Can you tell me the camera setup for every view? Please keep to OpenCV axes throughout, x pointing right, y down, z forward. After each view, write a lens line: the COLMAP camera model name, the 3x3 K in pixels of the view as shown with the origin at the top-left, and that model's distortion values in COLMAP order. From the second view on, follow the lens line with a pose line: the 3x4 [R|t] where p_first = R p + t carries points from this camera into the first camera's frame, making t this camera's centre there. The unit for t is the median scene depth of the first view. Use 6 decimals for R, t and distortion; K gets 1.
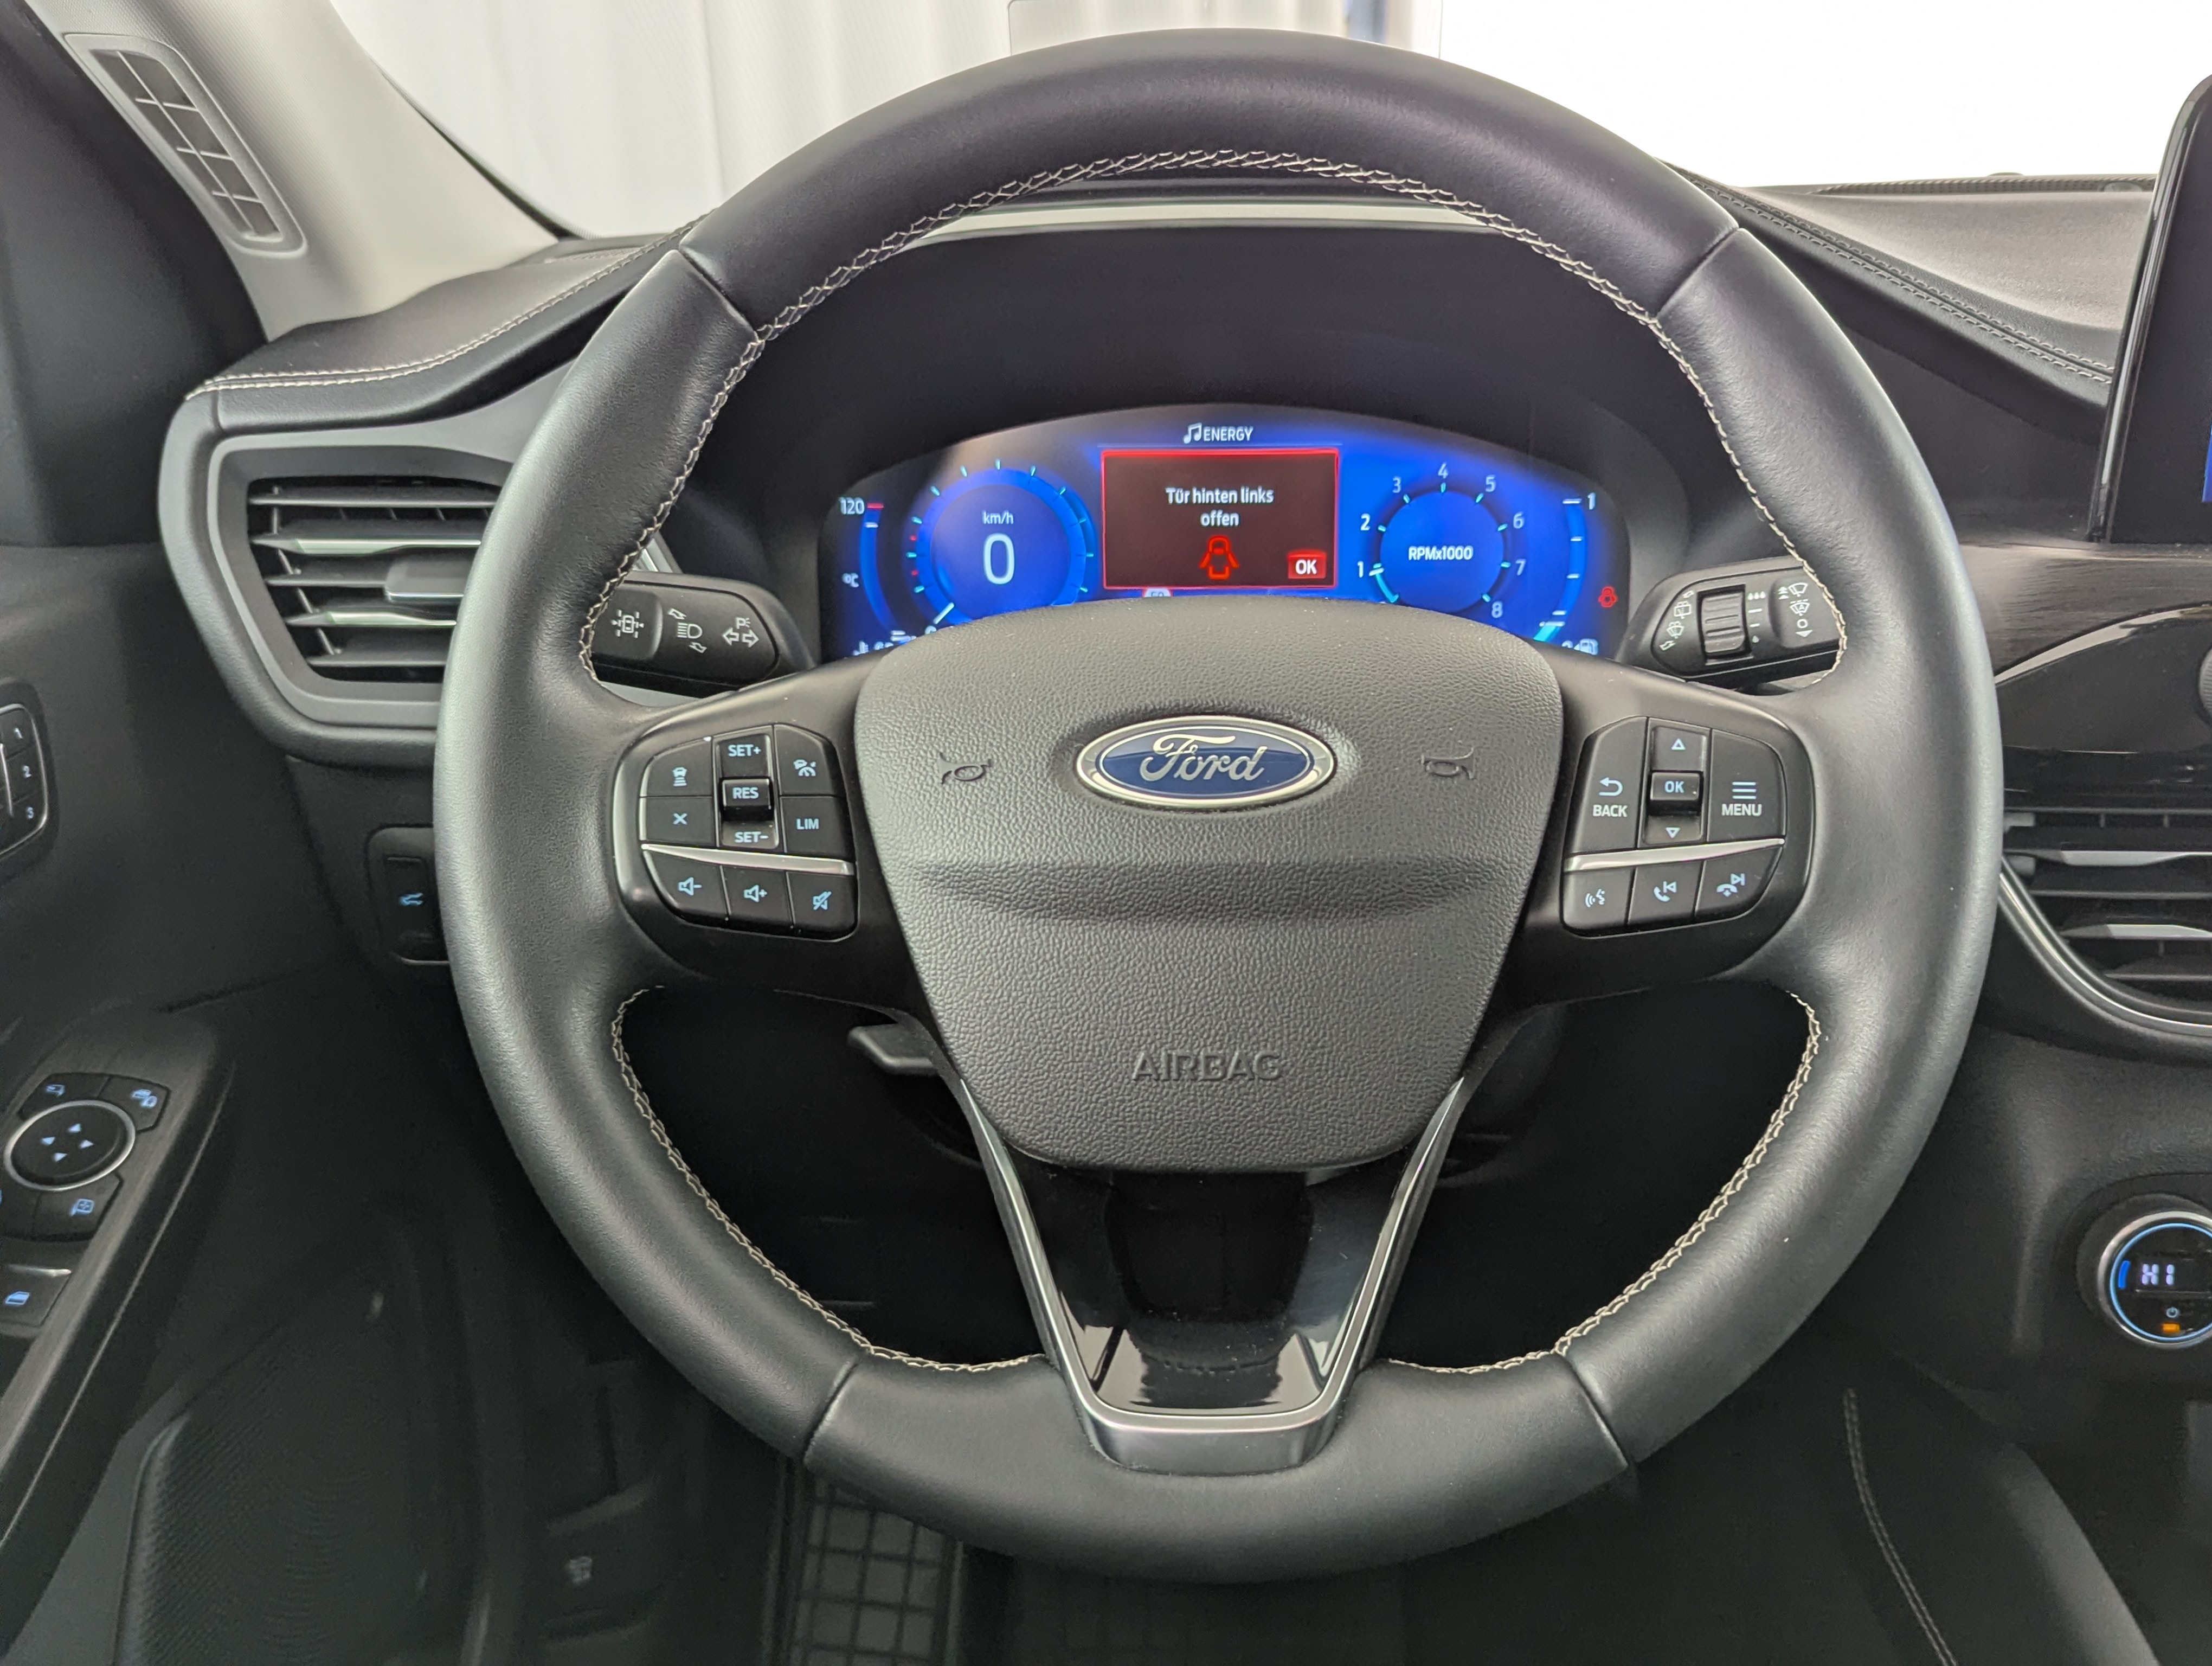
lens RADIAL K [[1997.9, 0, 1145.2], [0, 1997.9, 829.0], [0, 0, 1]] dist [0.039779, -0.006972]
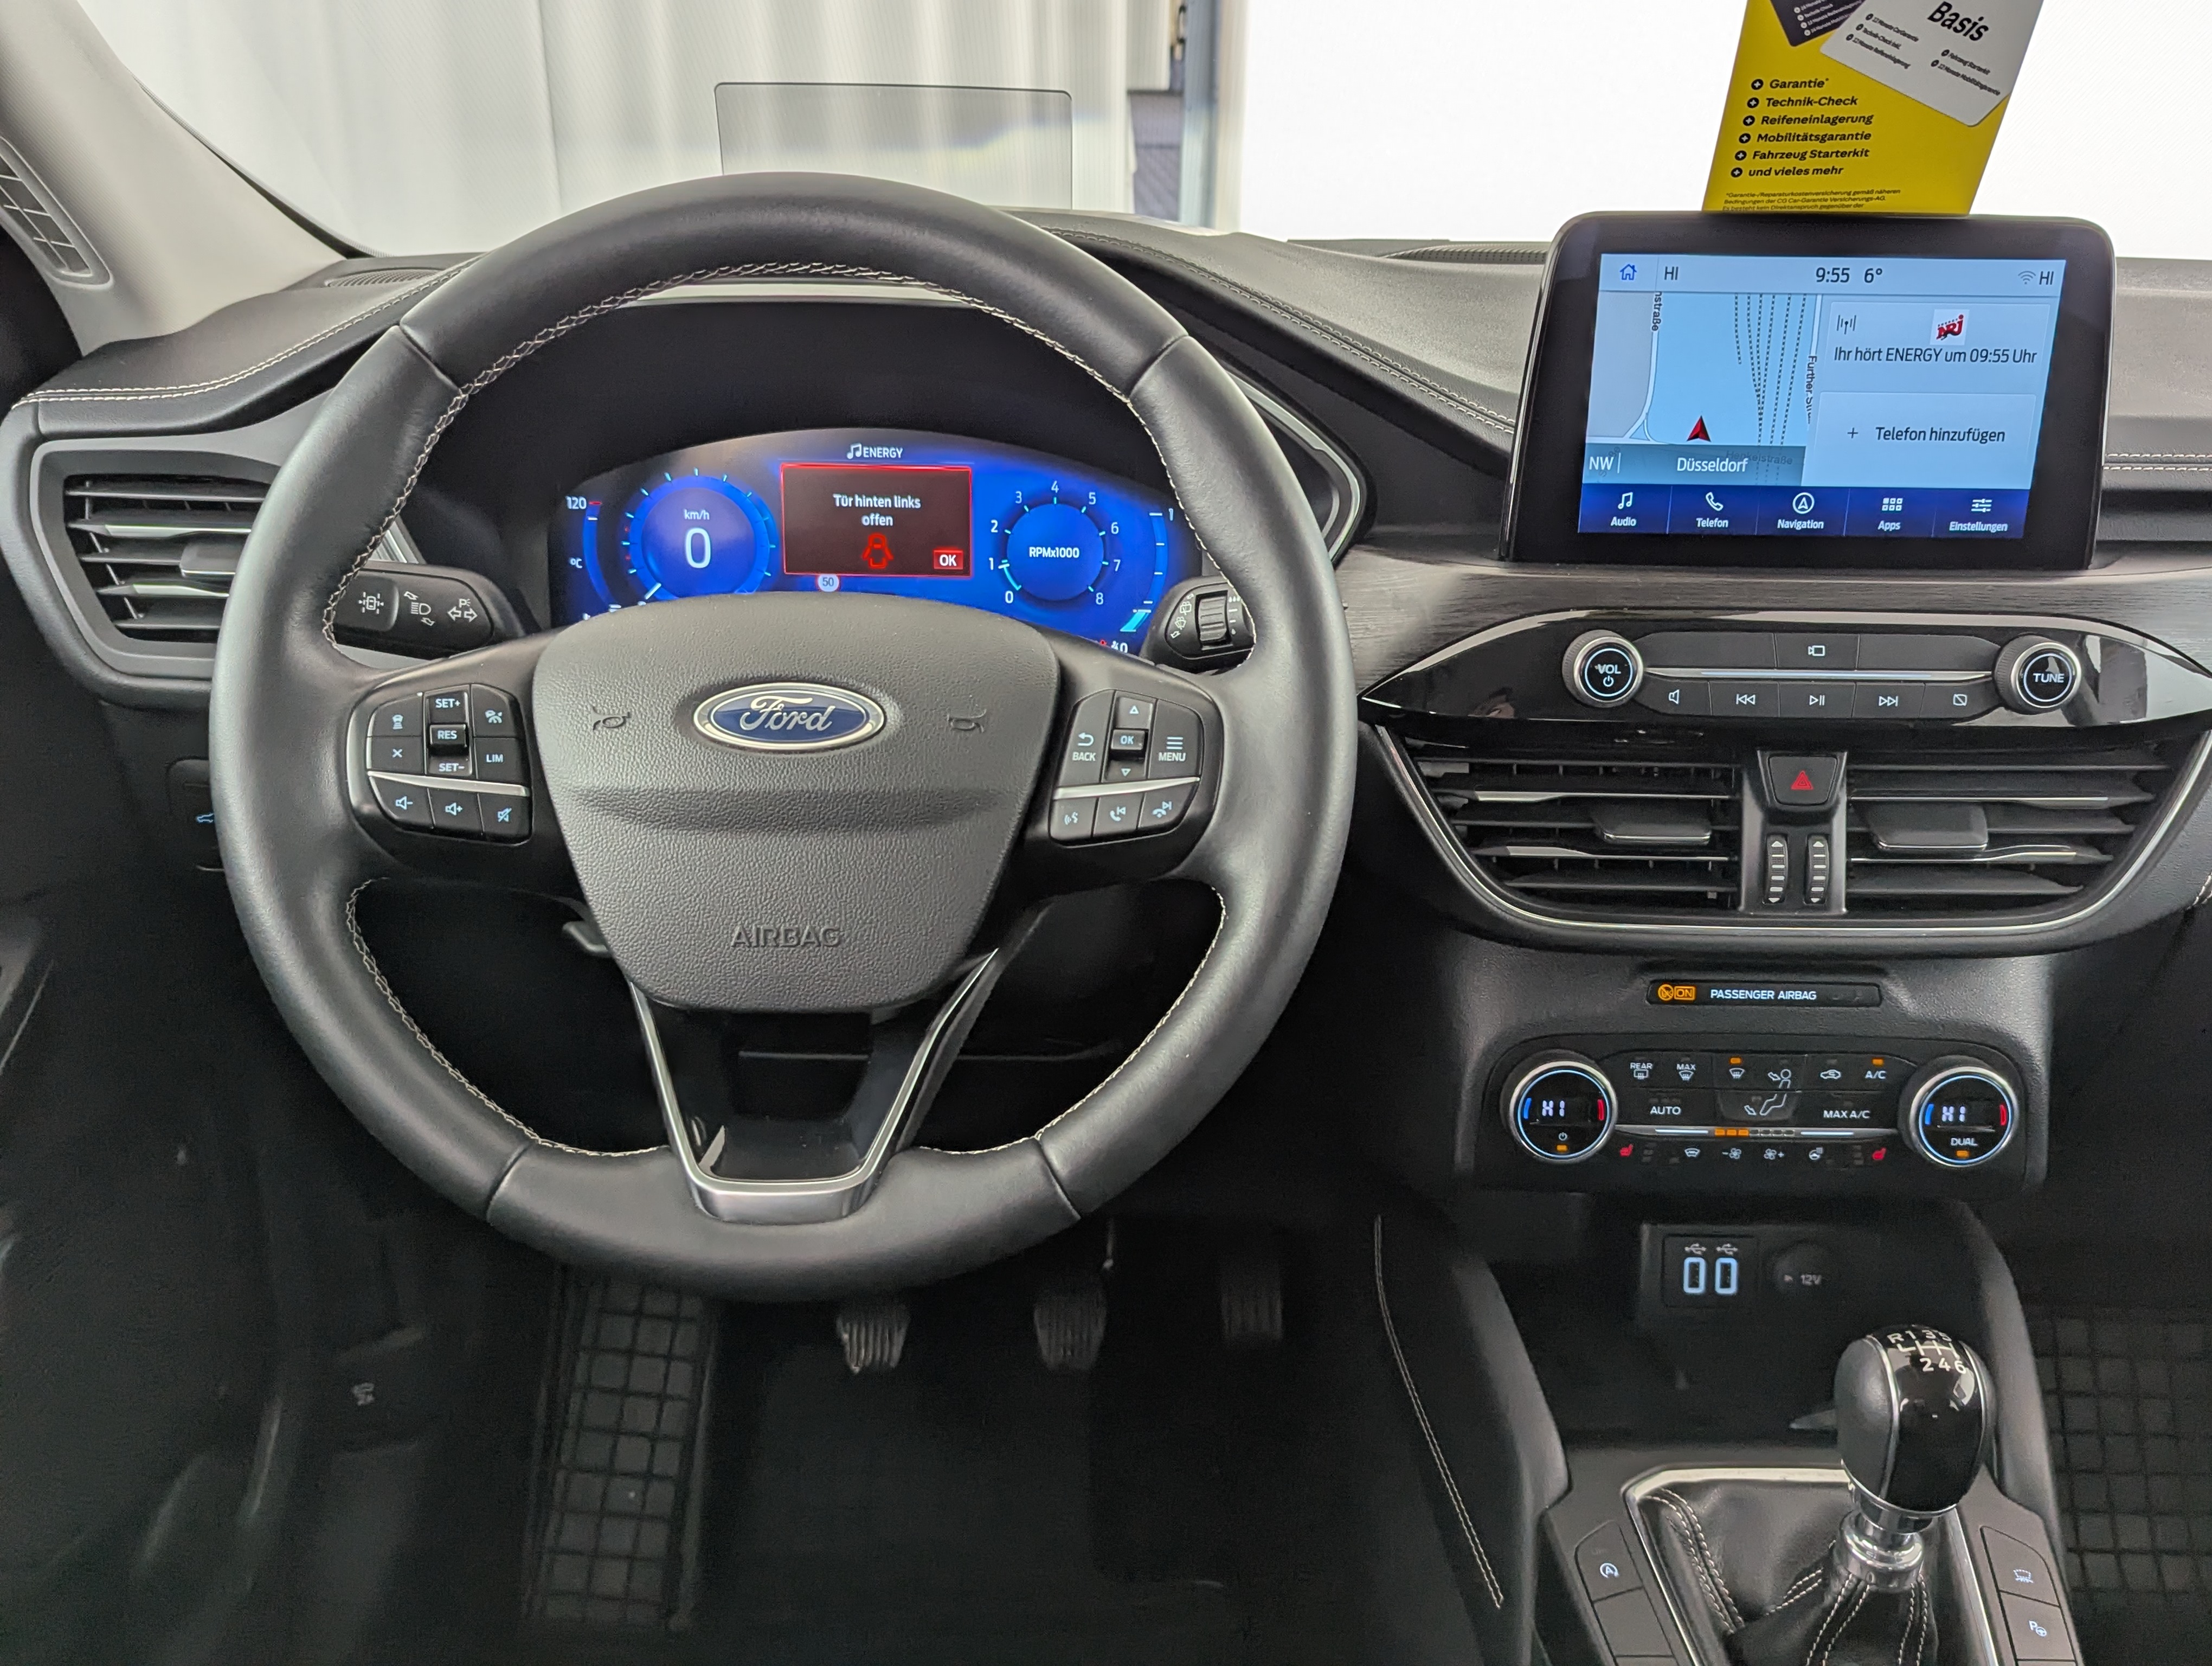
lens RADIAL K [[1954.4, 0, 1127.8], [0, 1954.4, 834.1], [0, 0, 1]] dist [0.029683, 0.009561]
pose [[0.997283, 0.009259, 0.073082, 0.158594], [-0.011361, 0.999532, 0.028397, 0.006072], [-0.072785, -0.029151, 0.996922, -0.348941]]
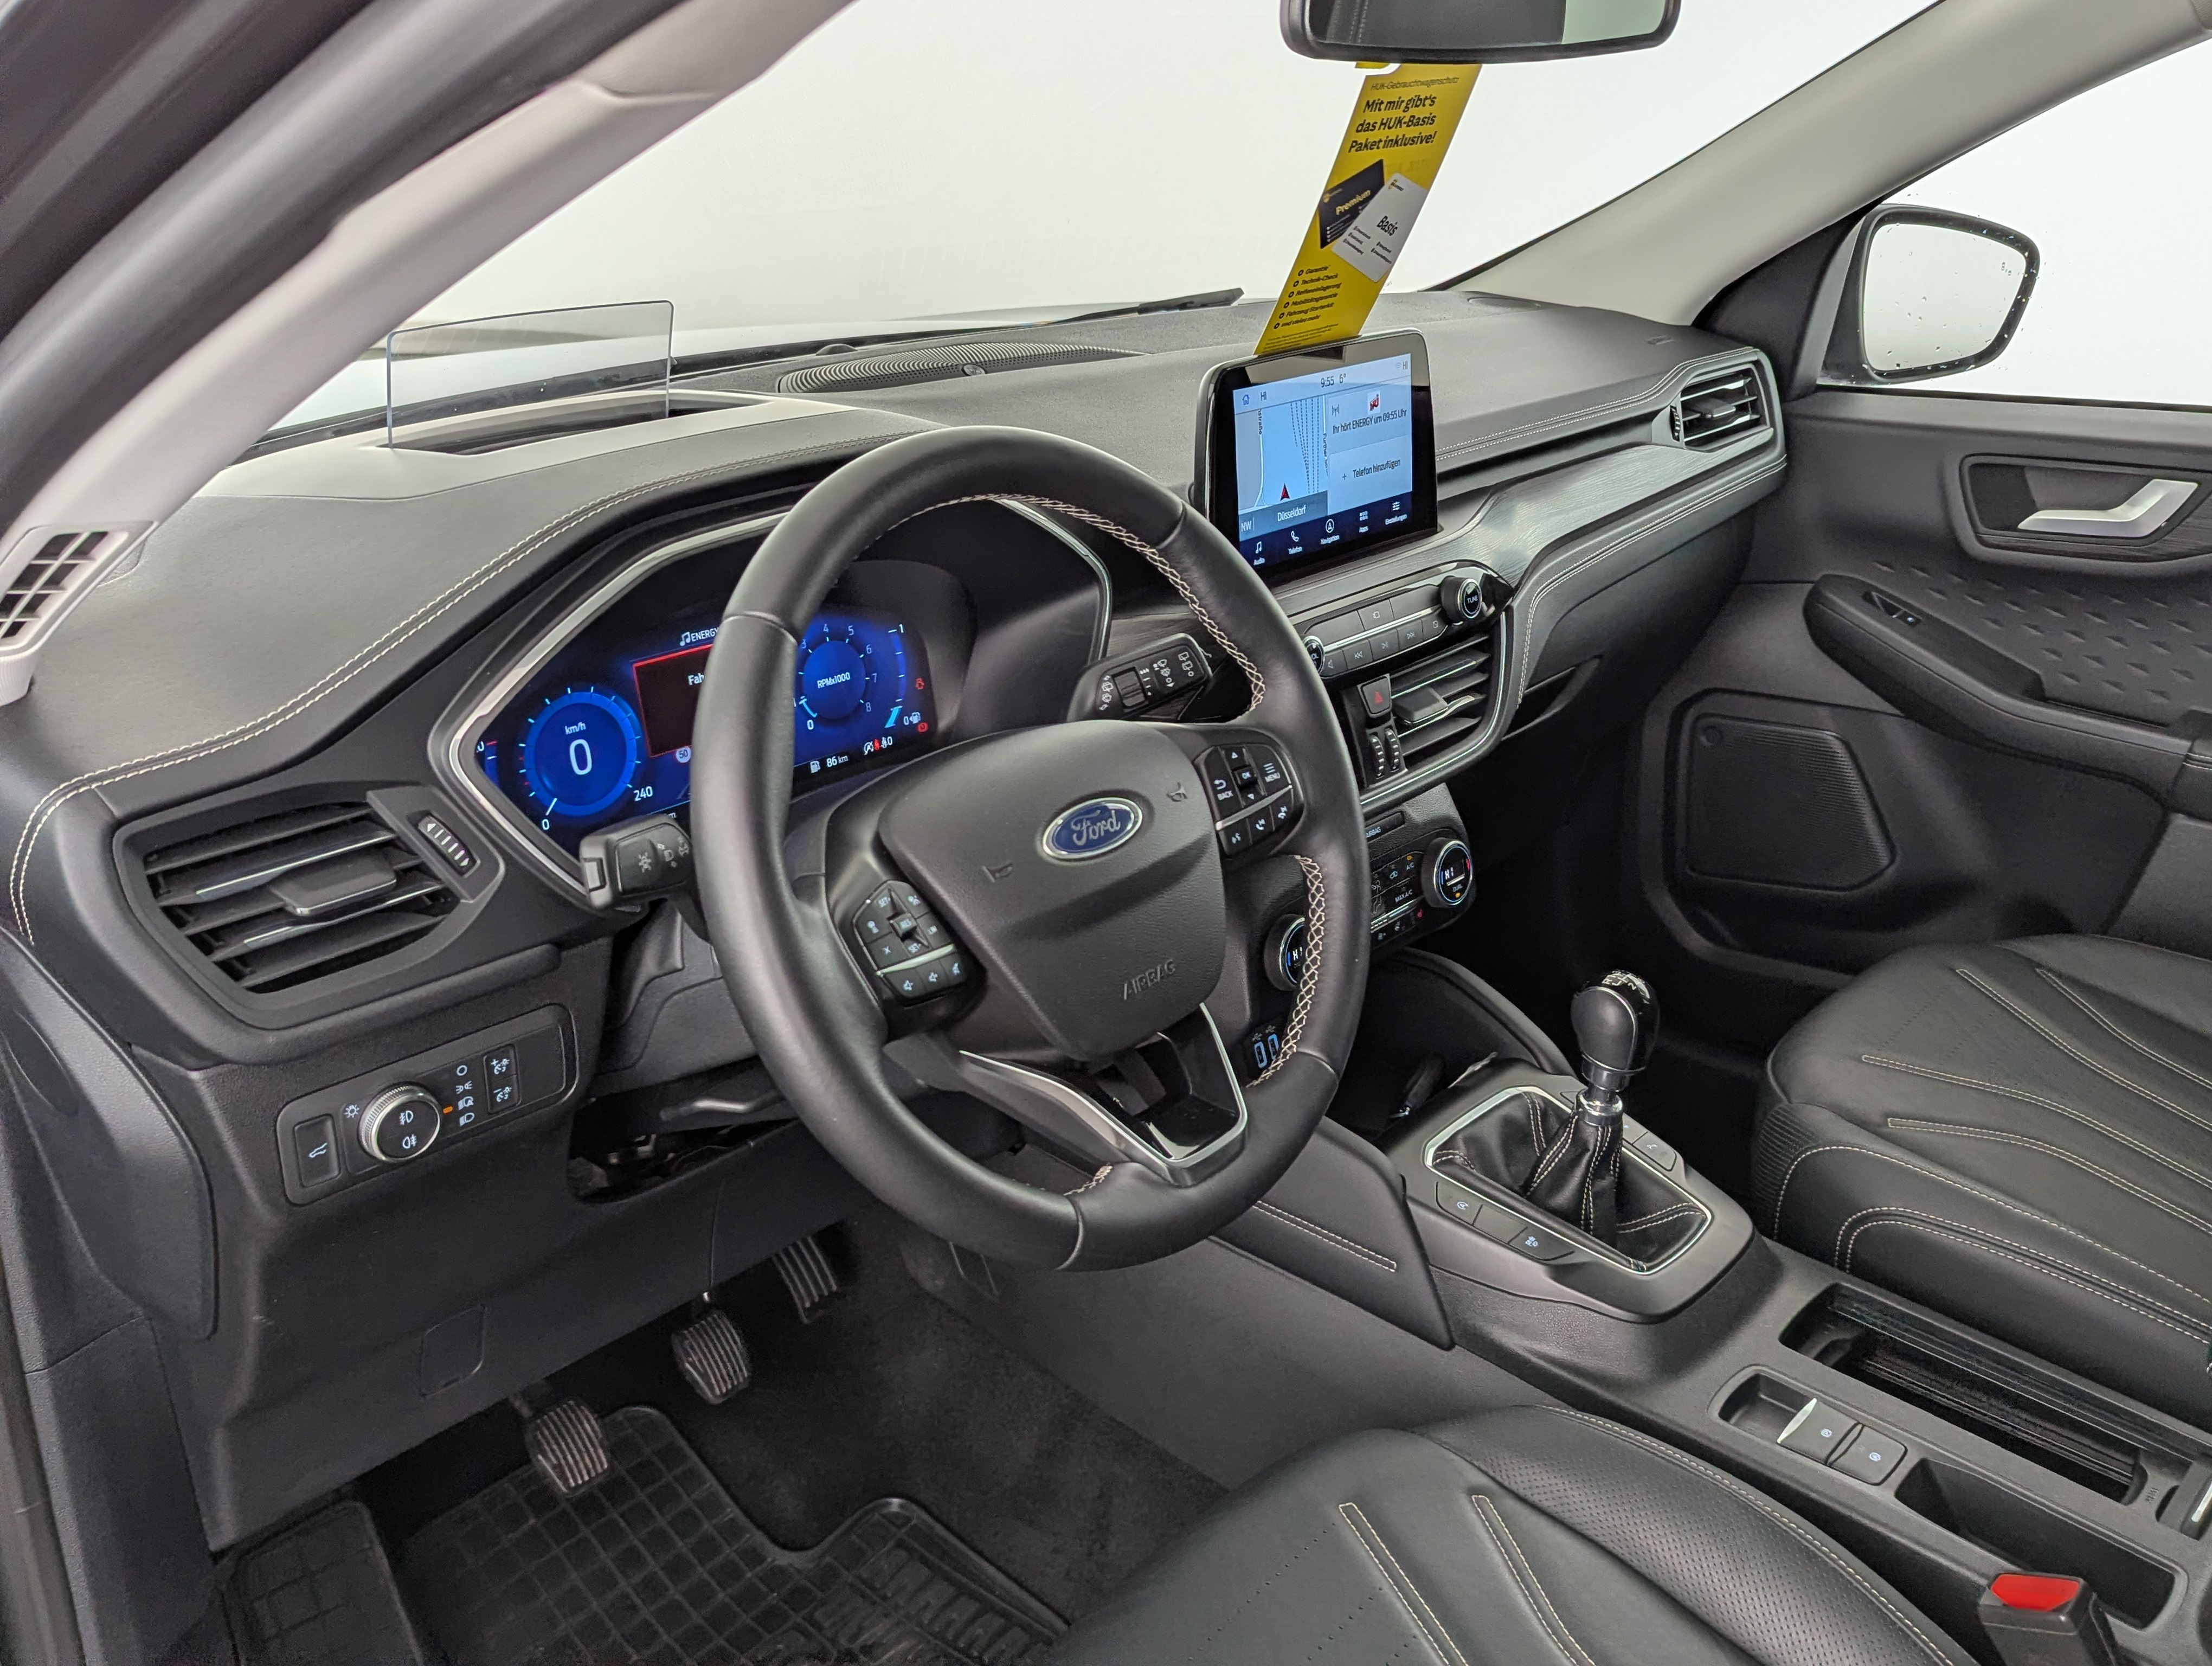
lens RADIAL K [[1906.1, 0, 1106.0], [0, 1906.1, 833.0], [0, 0, 1]] dist [0.058298, -0.001680]
pose [[0.653499, -0.282196, 0.702356, -1.163113], [0.261593, 0.954930, 0.140281, -0.263807], [-0.710287, 0.092058, 0.697866, -0.241385]]
